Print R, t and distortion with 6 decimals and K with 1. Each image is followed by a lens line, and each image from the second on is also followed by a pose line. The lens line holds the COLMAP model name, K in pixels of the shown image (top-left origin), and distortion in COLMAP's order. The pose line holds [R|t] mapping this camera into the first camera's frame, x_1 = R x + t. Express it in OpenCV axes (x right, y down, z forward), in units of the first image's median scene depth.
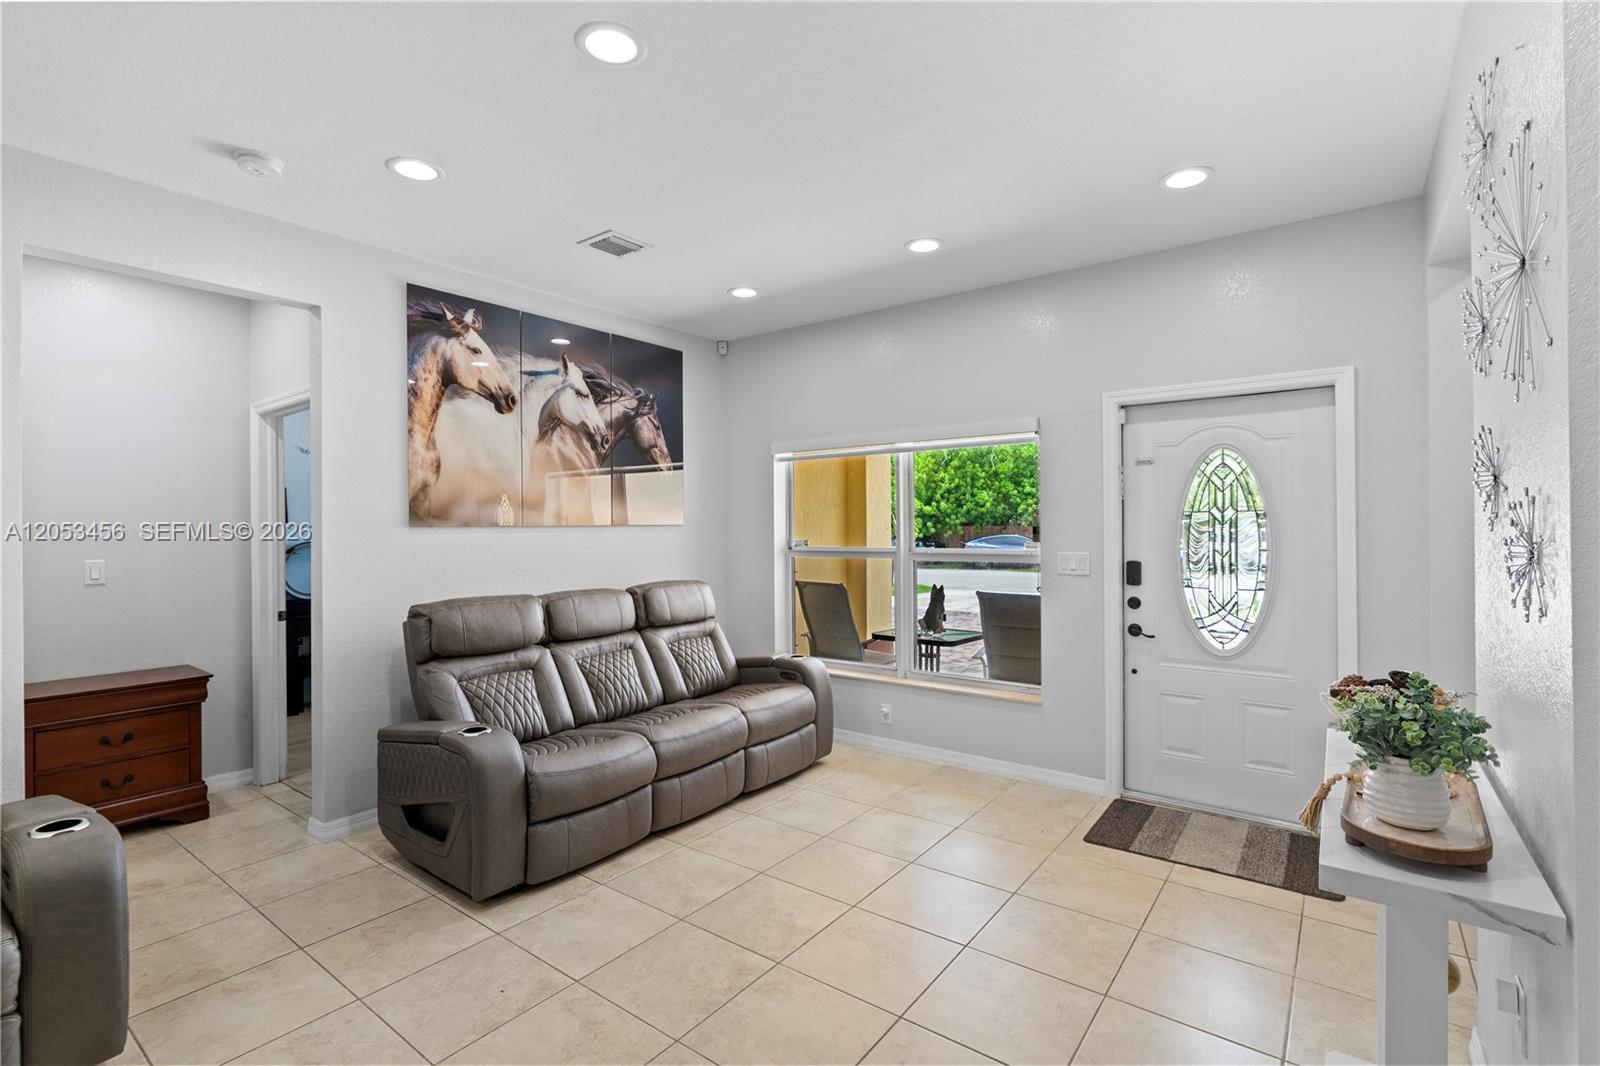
lens RADIAL K [[711.9, 0, 804.4], [0, 711.9, 517.3], [0, 0, 1]] dist [-0.000627, 0.000054]
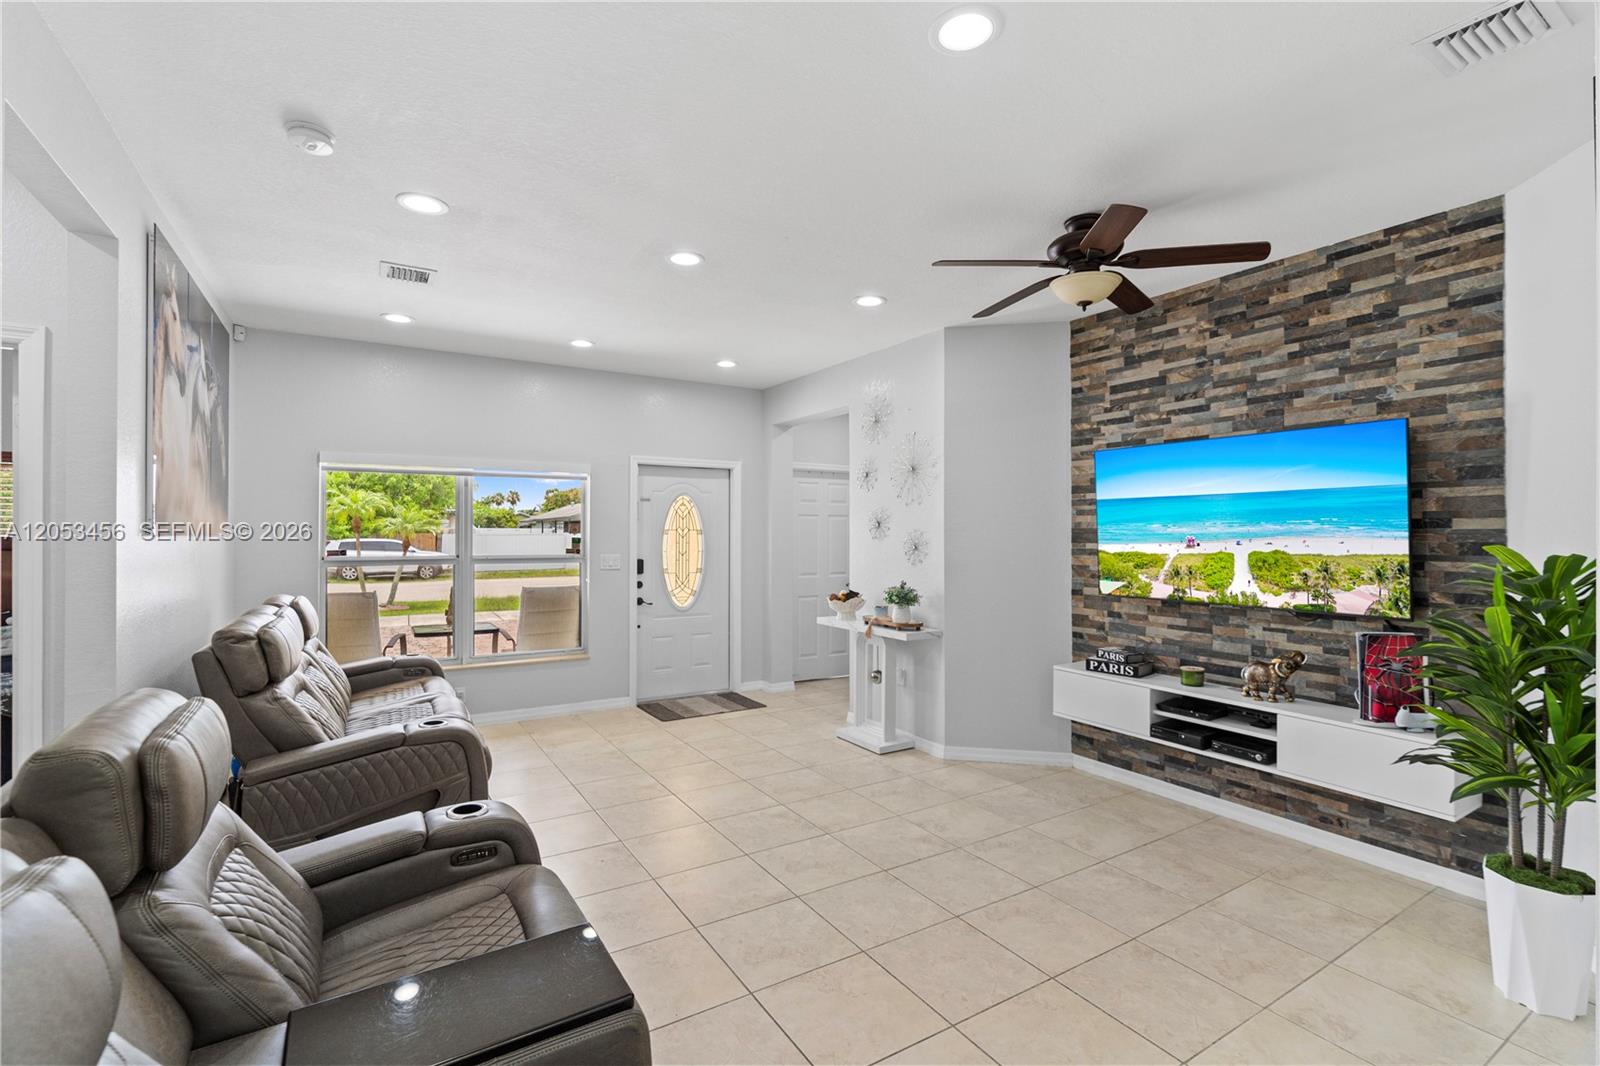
lens RADIAL K [[711.9, 0, 807.3], [0, 711.9, 530.4], [0, 0, 1]] dist [-0.000627, 0.000054]
pose [[0.353913, 0.007444, 0.935249, -0.996412], [-0.028328, 0.999595, 0.002763, -0.021882], [-0.934849, -0.027472, 0.353981, 0.066359]]
